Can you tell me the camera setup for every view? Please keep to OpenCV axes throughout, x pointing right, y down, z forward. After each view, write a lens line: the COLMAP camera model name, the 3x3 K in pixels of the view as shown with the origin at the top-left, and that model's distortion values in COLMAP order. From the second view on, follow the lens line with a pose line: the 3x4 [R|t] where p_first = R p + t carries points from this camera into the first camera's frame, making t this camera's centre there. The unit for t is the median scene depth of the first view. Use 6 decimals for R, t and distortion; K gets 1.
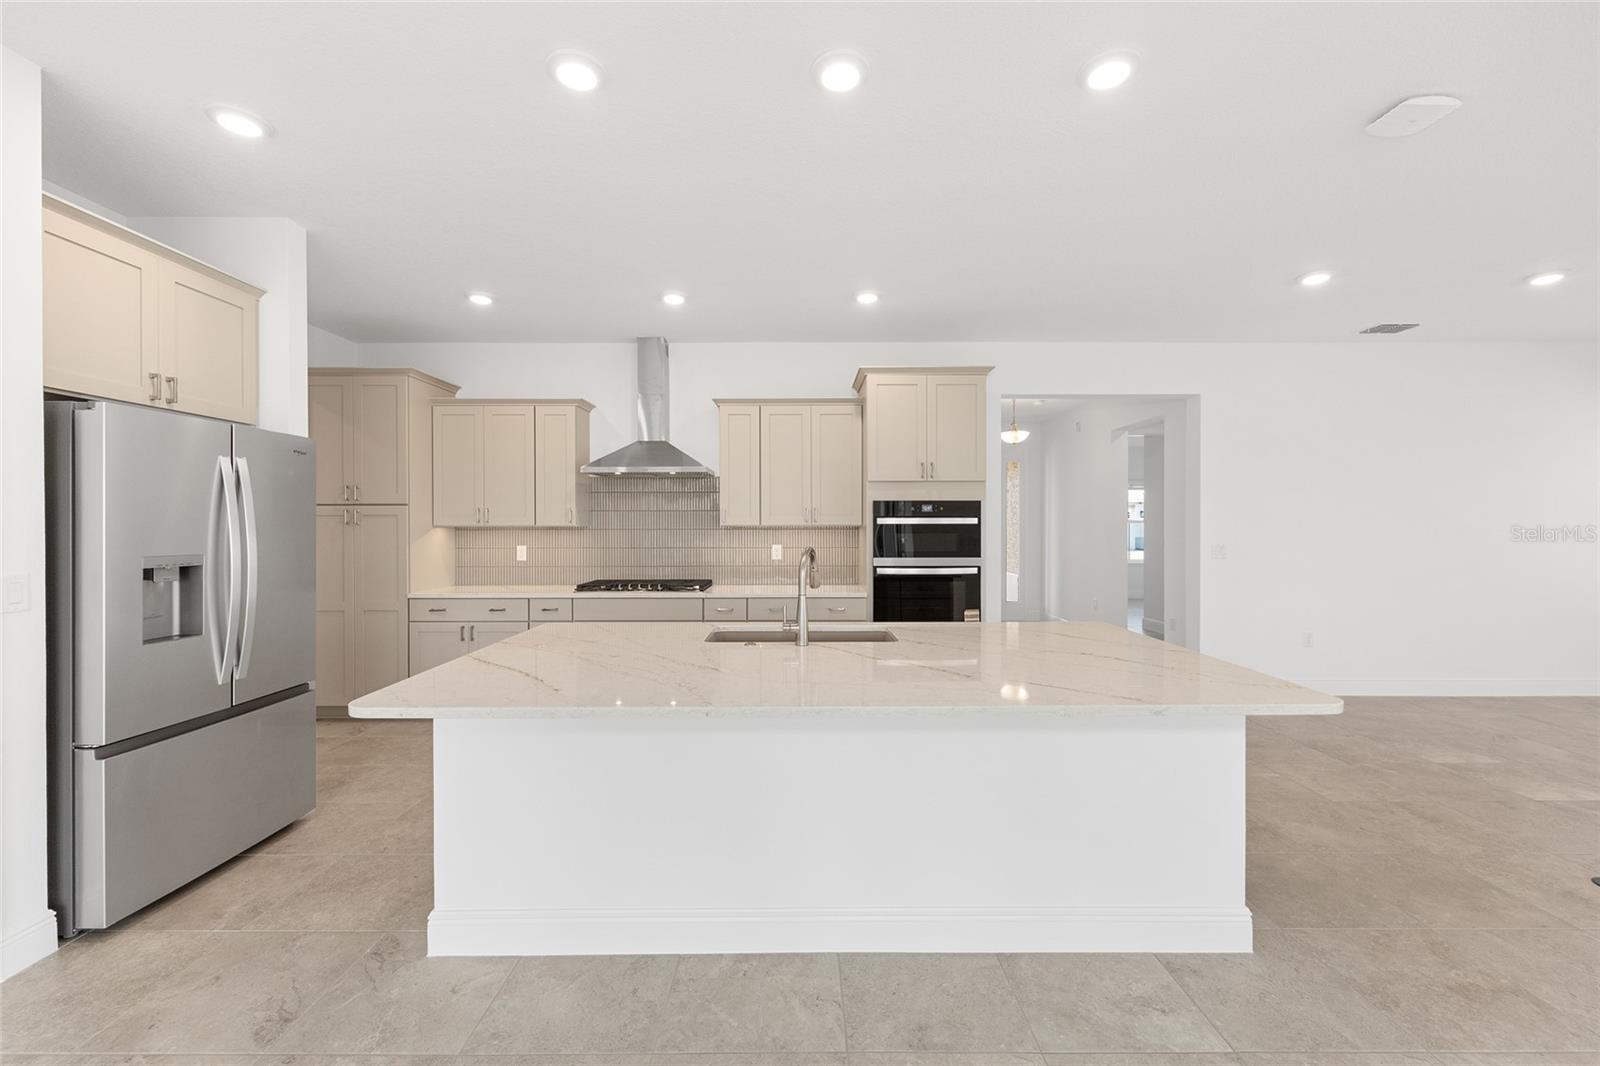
lens RADIAL K [[640.9, 0, 797.1], [0, 640.9, 529.0], [0, 0, 1]] dist [-0.006119, 0.001747]
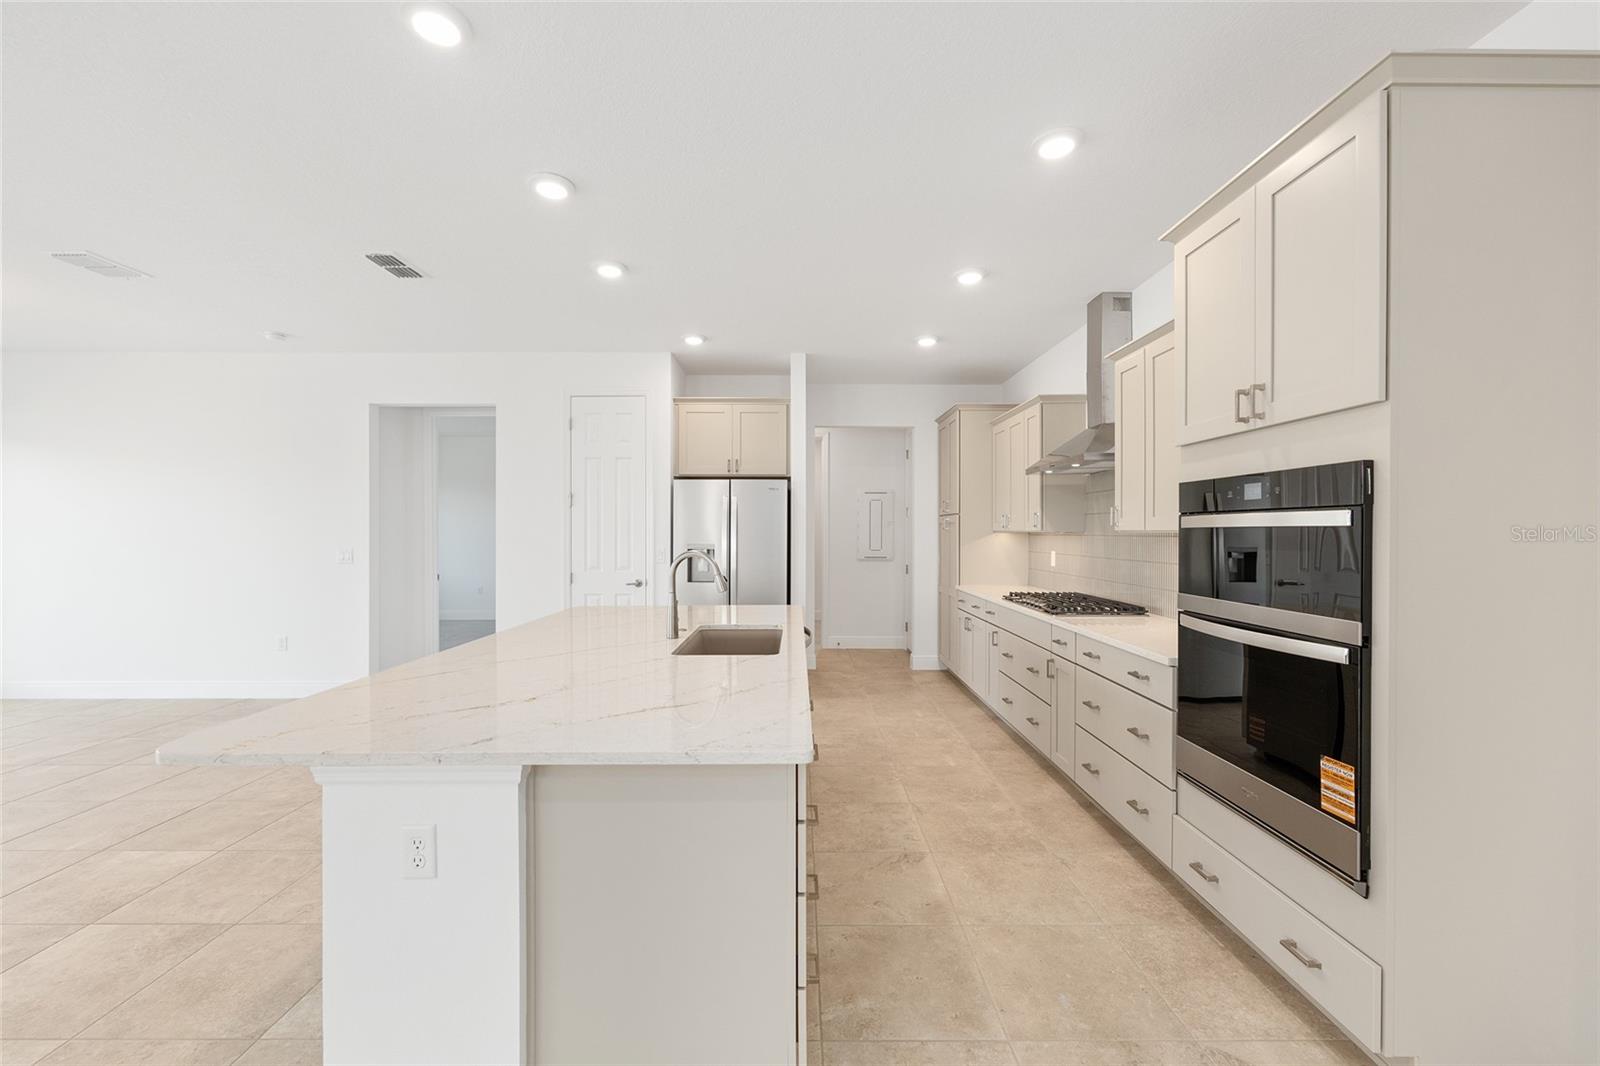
lens RADIAL K [[640.9, 0, 801.3], [0, 640.9, 533.6], [0, 0, 1]] dist [-0.006119, 0.001747]
pose [[0.001019, 0.005019, -0.999987, 0.633698], [-0.006418, 0.999967, 0.005013, -0.003783], [0.999979, 0.006413, 0.001051, 0.691383]]
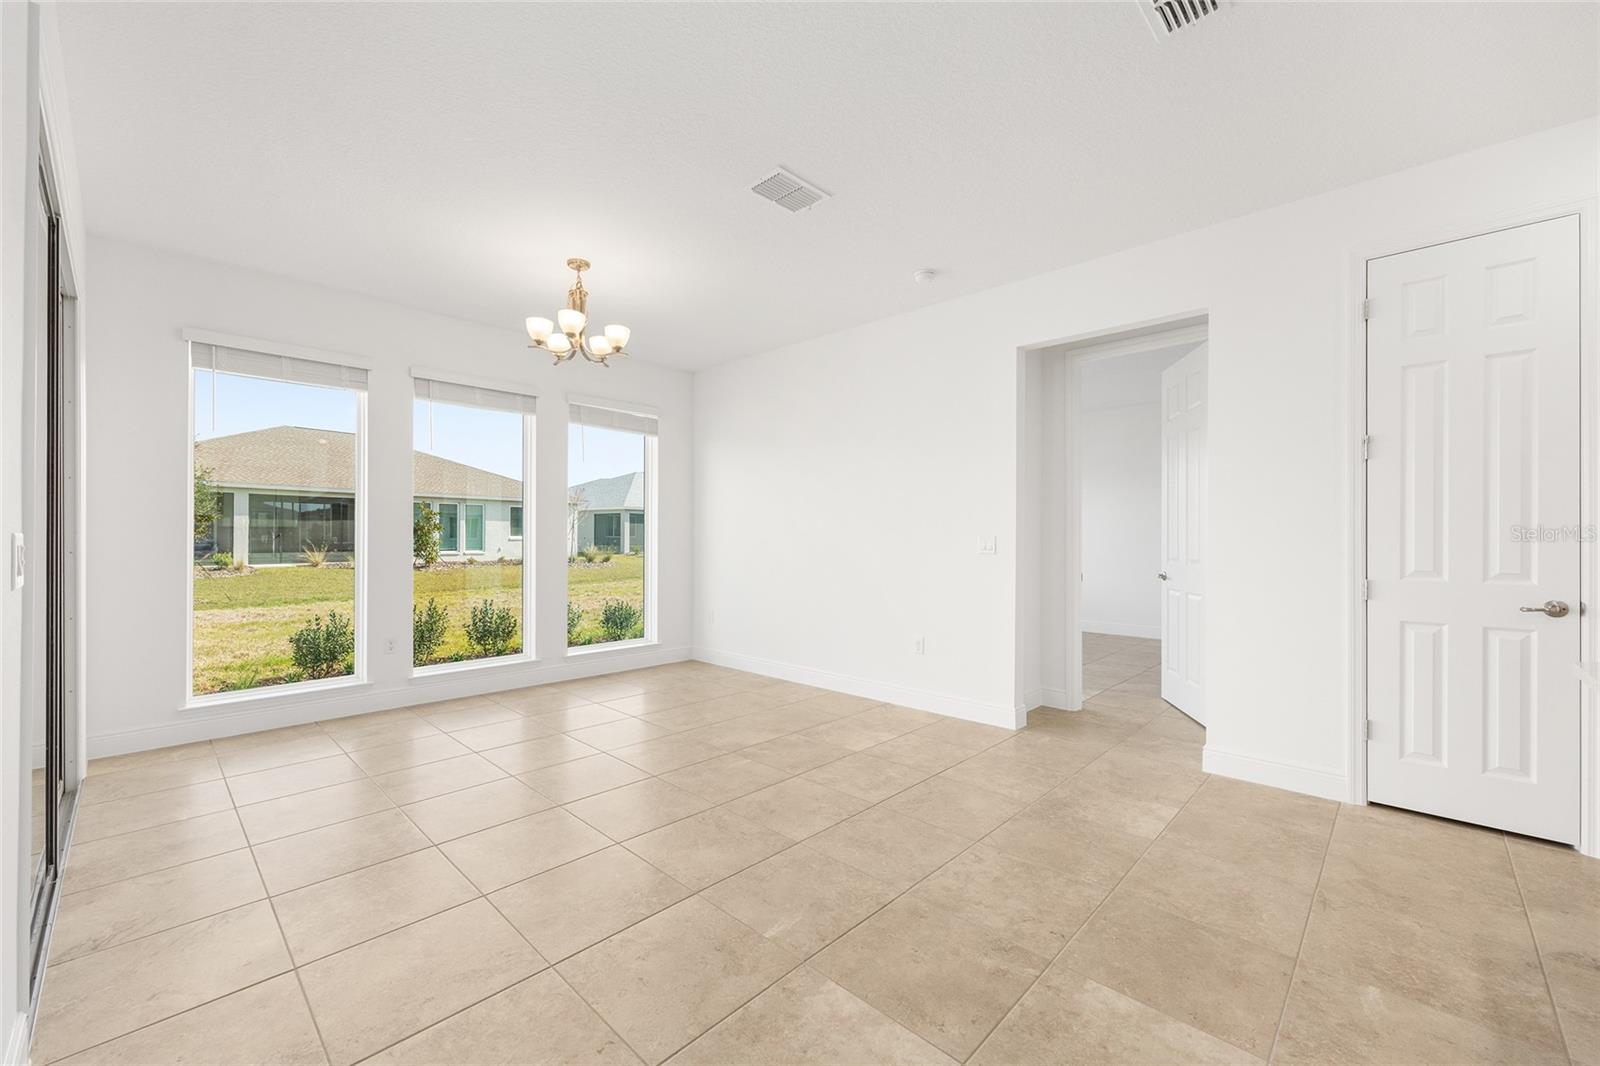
lens RADIAL K [[640.9, 0, 796.7], [0, 640.9, 533.5], [0, 0, 1]] dist [-0.006119, 0.001747]
pose [[-0.696598, -0.004215, -0.717449, 0.325814], [-0.007656, 0.999969, 0.001558, 0.032430], [0.717421, 0.006578, -0.696609, 0.309921]]
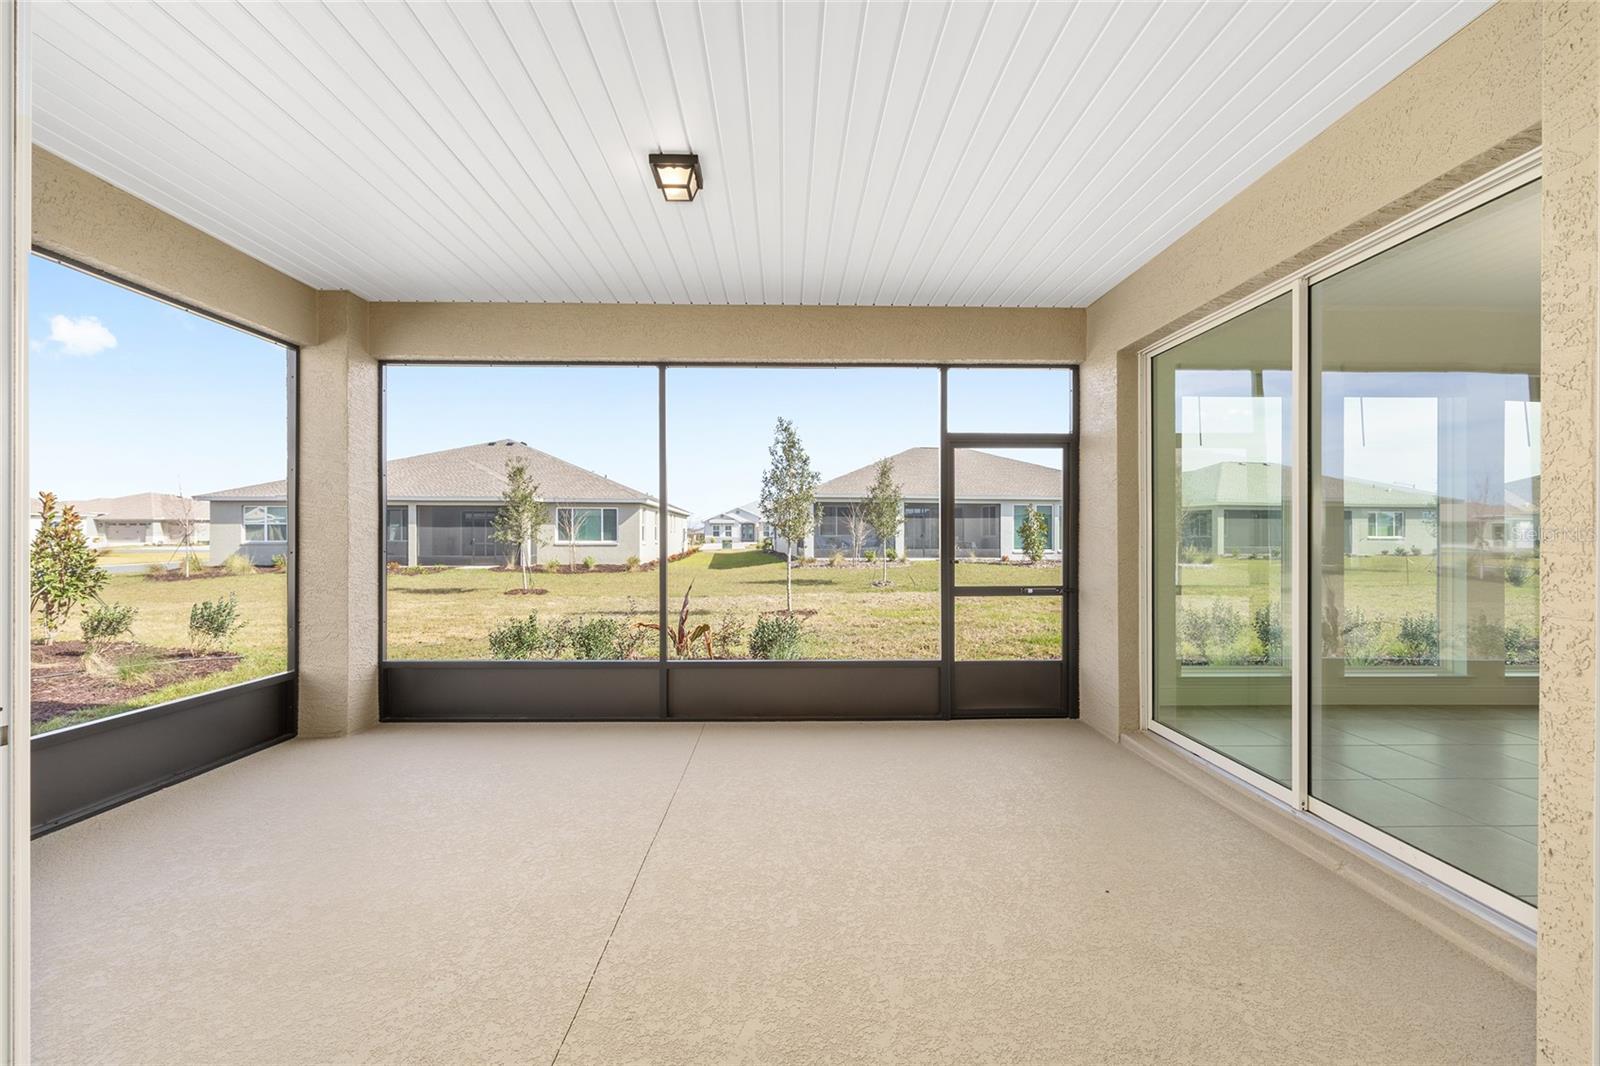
lens RADIAL K [[640.9, 0, 801.3], [0, 640.9, 532.7], [0, 0, 1]] dist [-0.006119, 0.001747]
pose [[-0.999850, -0.000667, -0.017299, 0.890905], [-0.000748, 0.999989, 0.004661, 0.032350], [0.017295, 0.004673, -0.999840, 0.190515]]
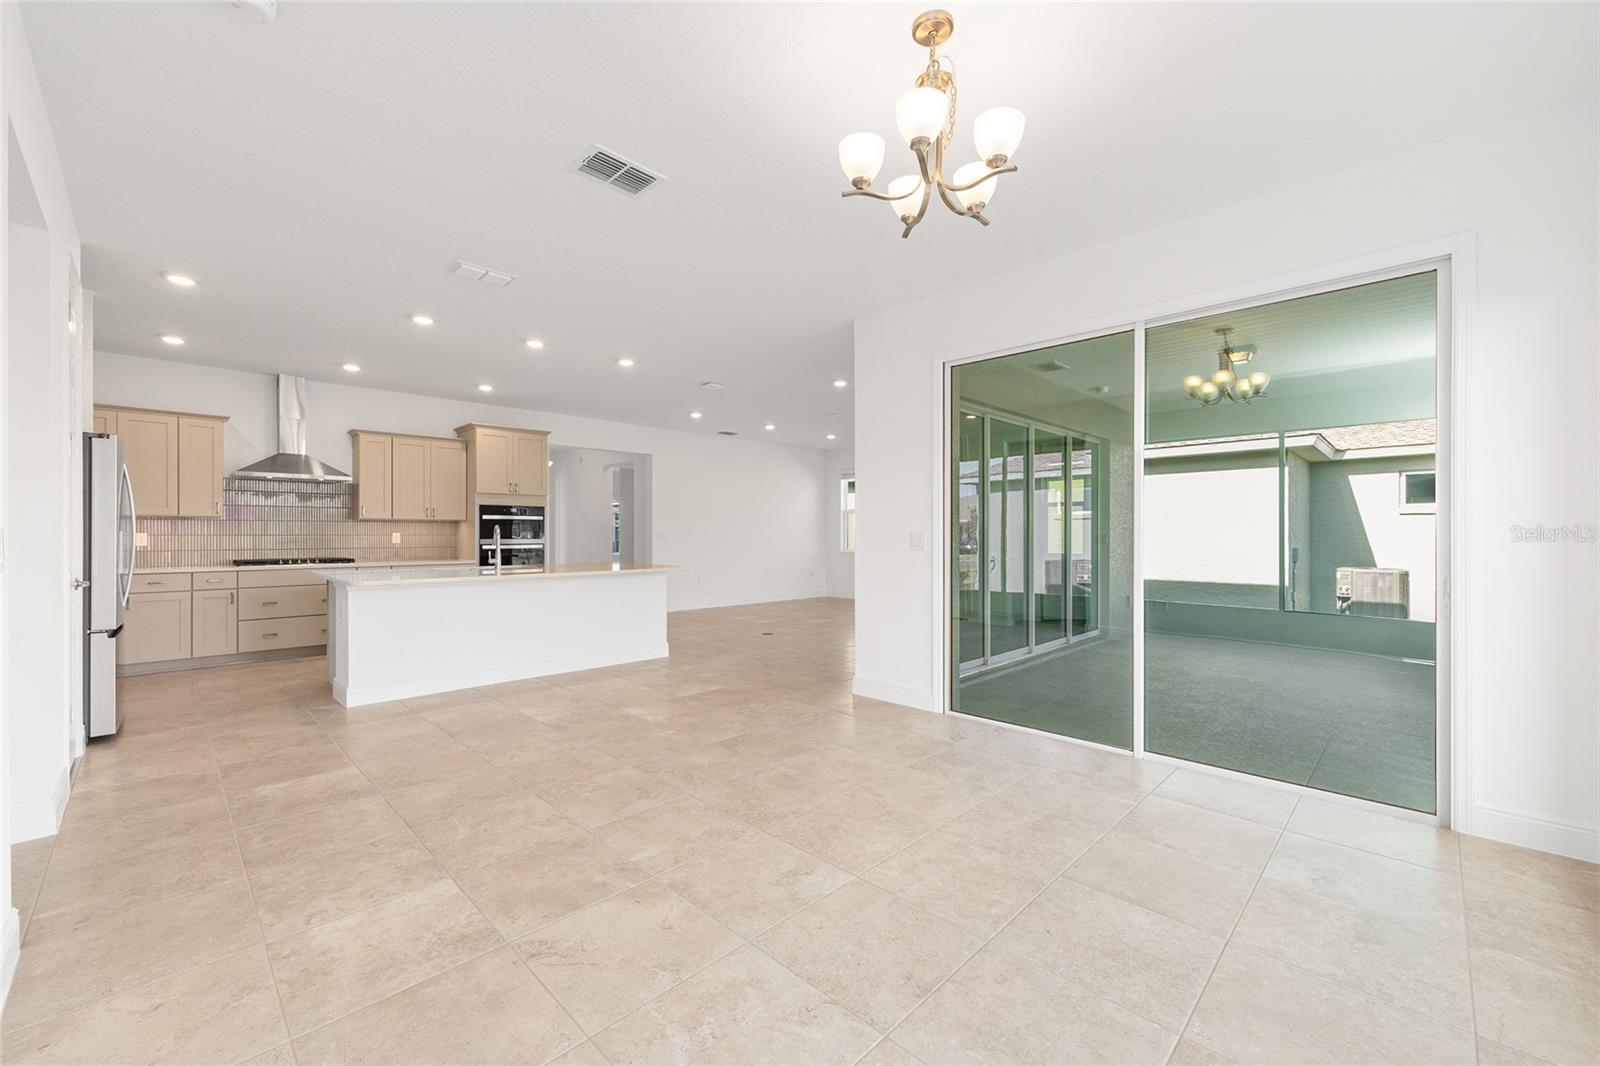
lens RADIAL K [[640.9, 0, 793.7], [0, 640.9, 537.5], [0, 0, 1]] dist [-0.006119, 0.001747]
pose [[0.711661, -0.003741, 0.702513, -0.460502], [0.004591, 0.999989, 0.000674, 0.042848], [-0.702508, 0.002746, 0.711670, -0.730362]]
